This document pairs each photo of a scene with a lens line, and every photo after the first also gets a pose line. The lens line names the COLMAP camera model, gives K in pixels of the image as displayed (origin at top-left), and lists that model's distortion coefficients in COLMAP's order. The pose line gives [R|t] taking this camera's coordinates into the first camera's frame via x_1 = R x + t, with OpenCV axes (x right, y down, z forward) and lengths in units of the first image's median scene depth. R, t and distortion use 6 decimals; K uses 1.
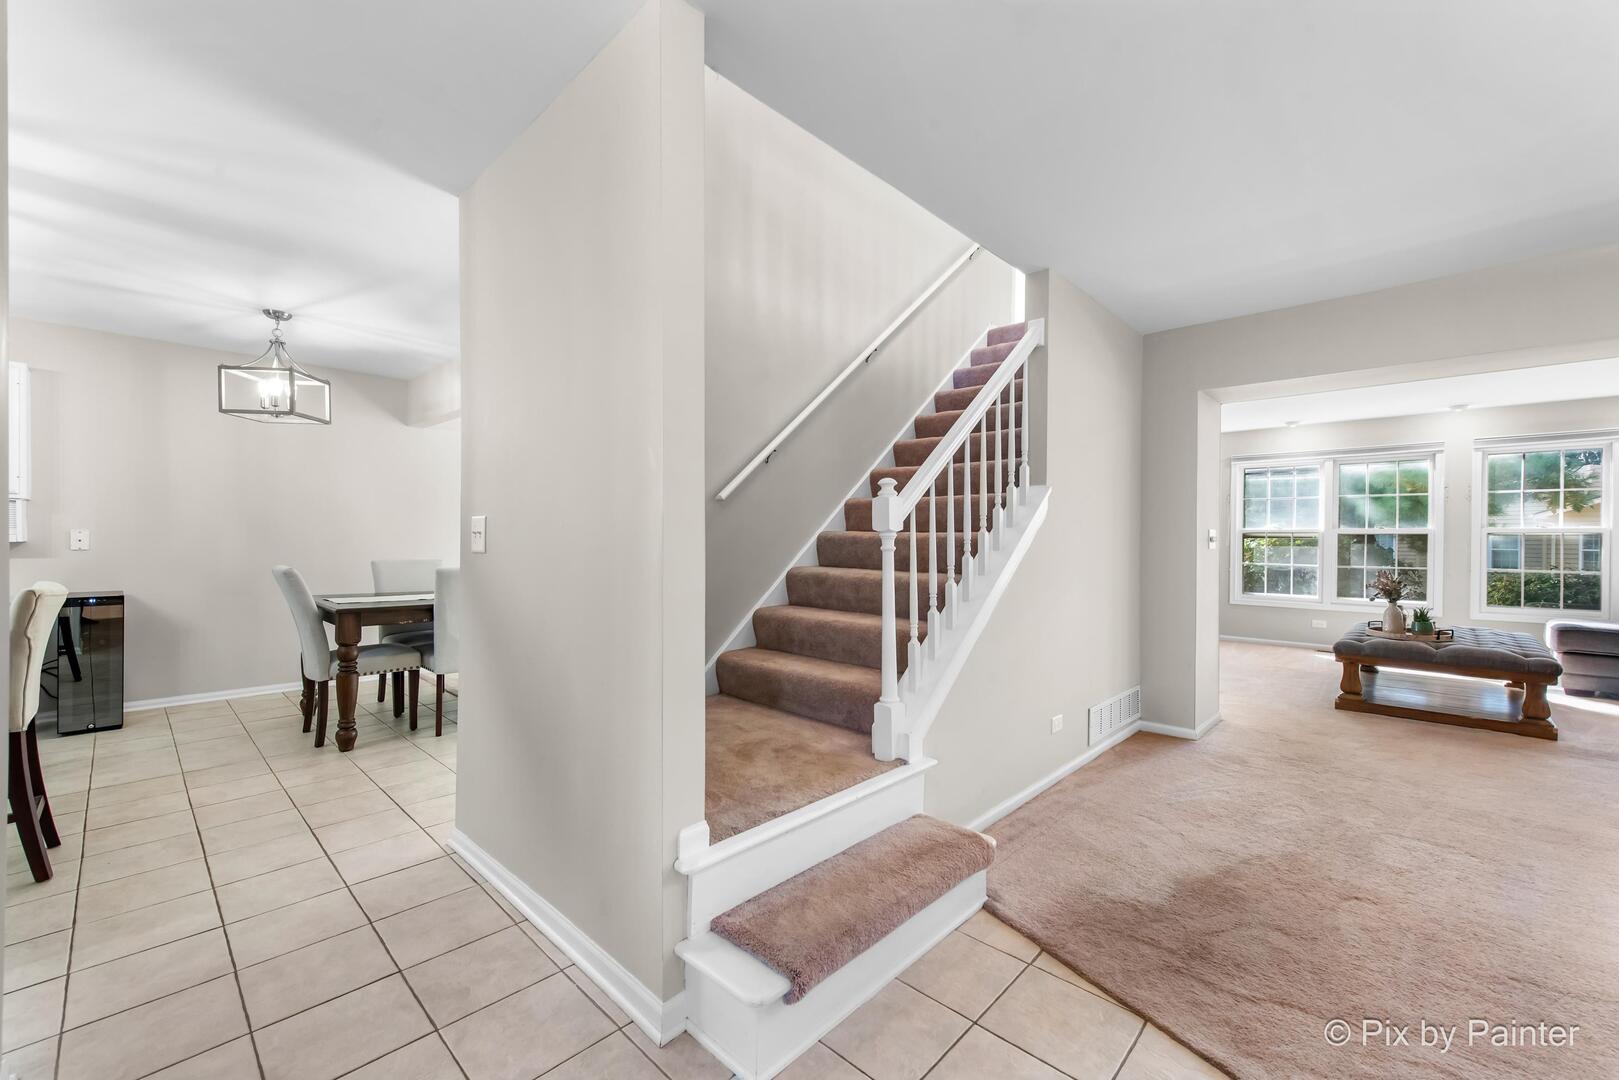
lens RADIAL K [[660.6, 0, 810.8], [0, 660.6, 544.2], [0, 0, 1]] dist [0.001239, 0.000016]
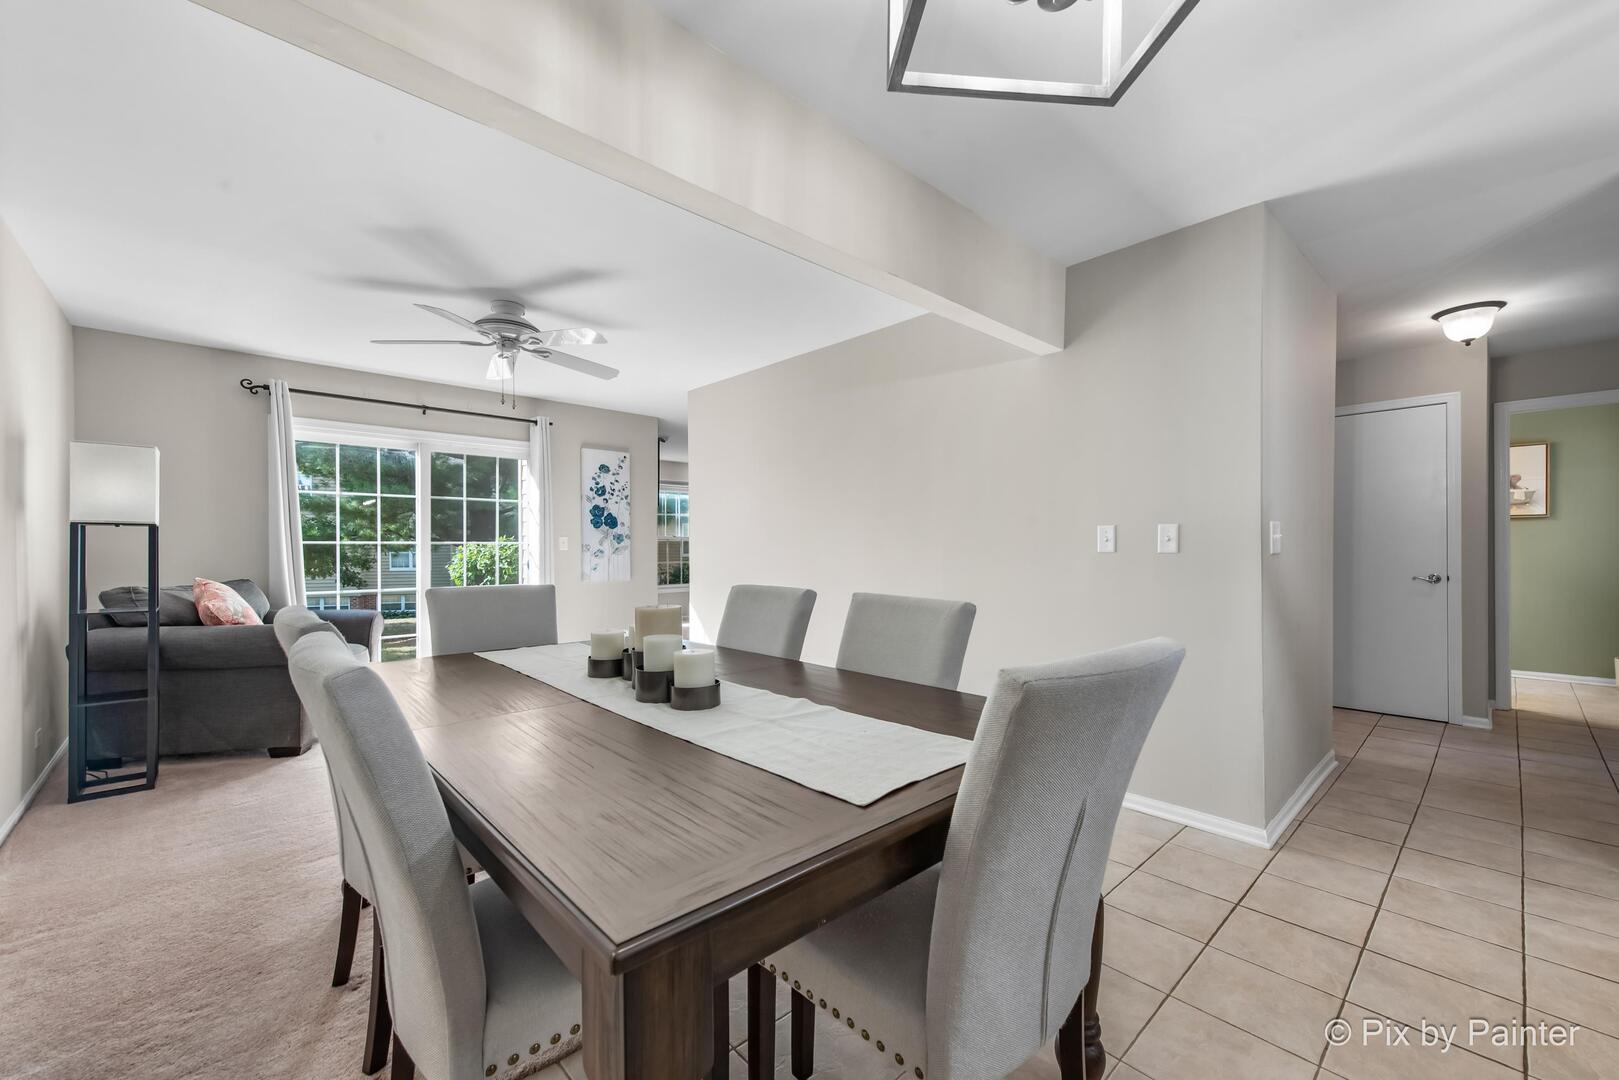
lens RADIAL K [[660.6, 0, 809.7], [0, 660.6, 542.1], [0, 0, 1]] dist [0.001239, 0.000016]
pose [[0.066428, -0.003676, 0.997784, -0.602388], [0.005885, 0.999977, 0.003292, -0.008303], [-0.997774, 0.005653, 0.066448, 0.617095]]
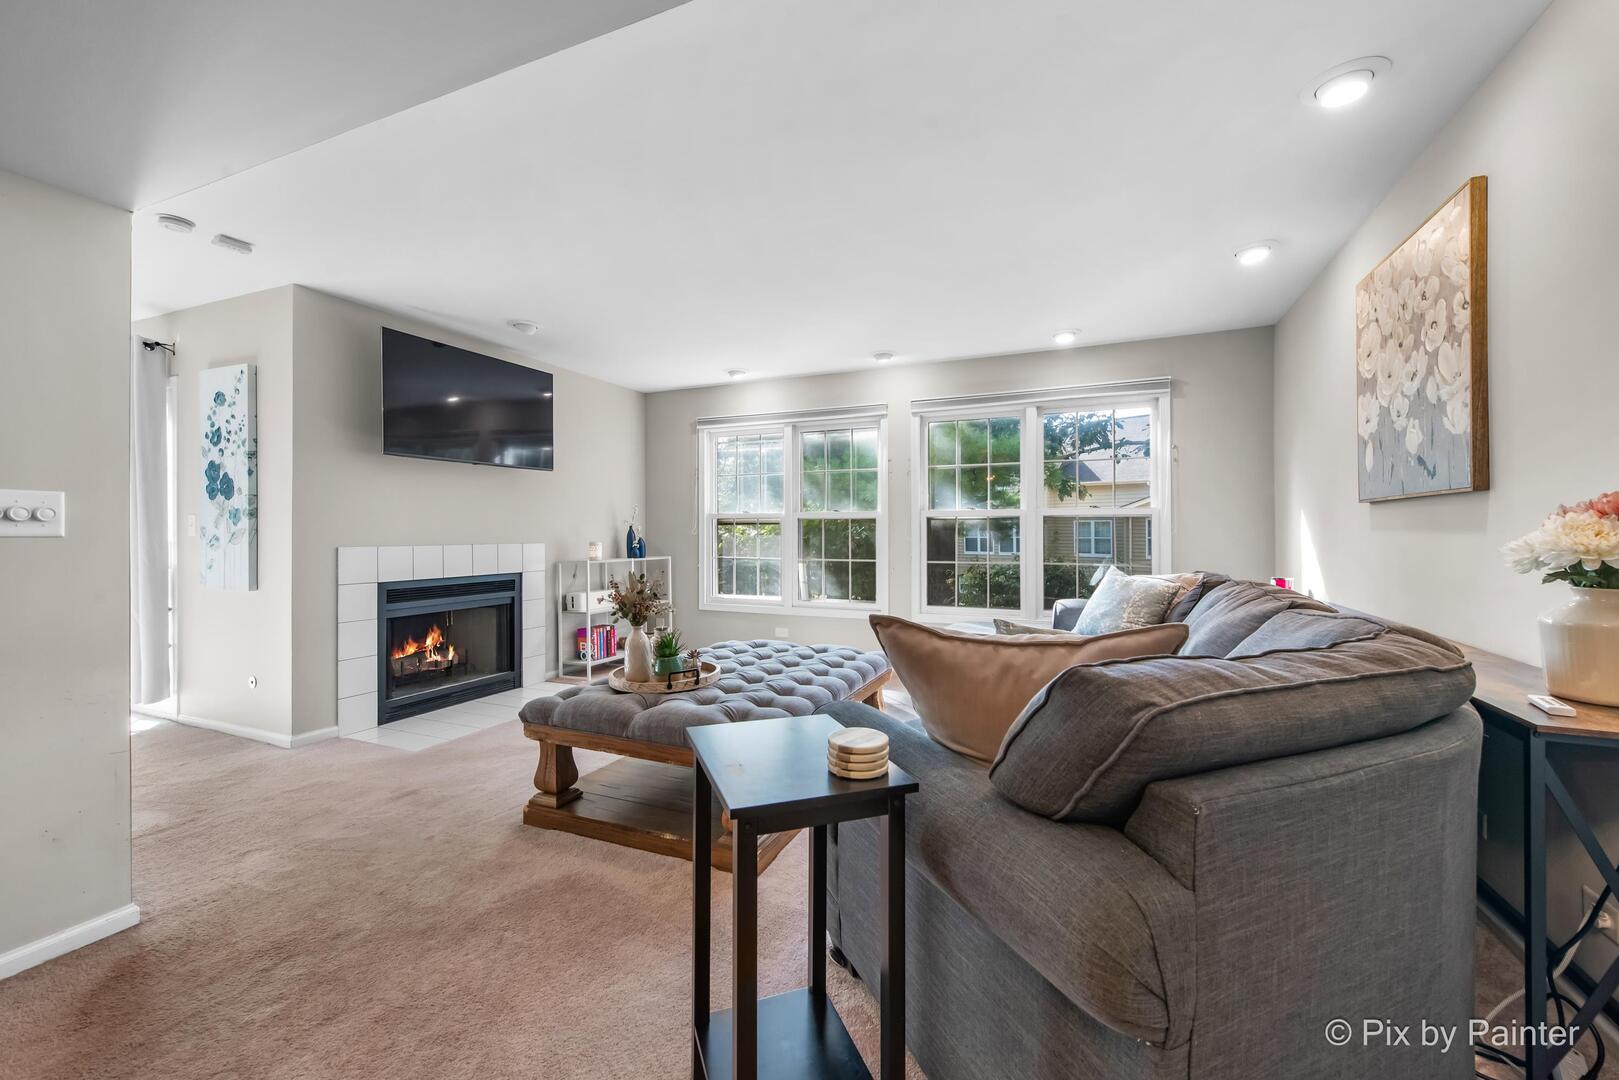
lens RADIAL K [[660.6, 0, 804.2], [0, 660.6, 536.7], [0, 0, 1]] dist [0.001239, 0.000016]
pose [[0.933973, -0.003740, 0.357324, 0.562889], [0.005099, 0.999983, -0.002863, 0.008950], [-0.357308, 0.004496, 0.933976, 0.279220]]
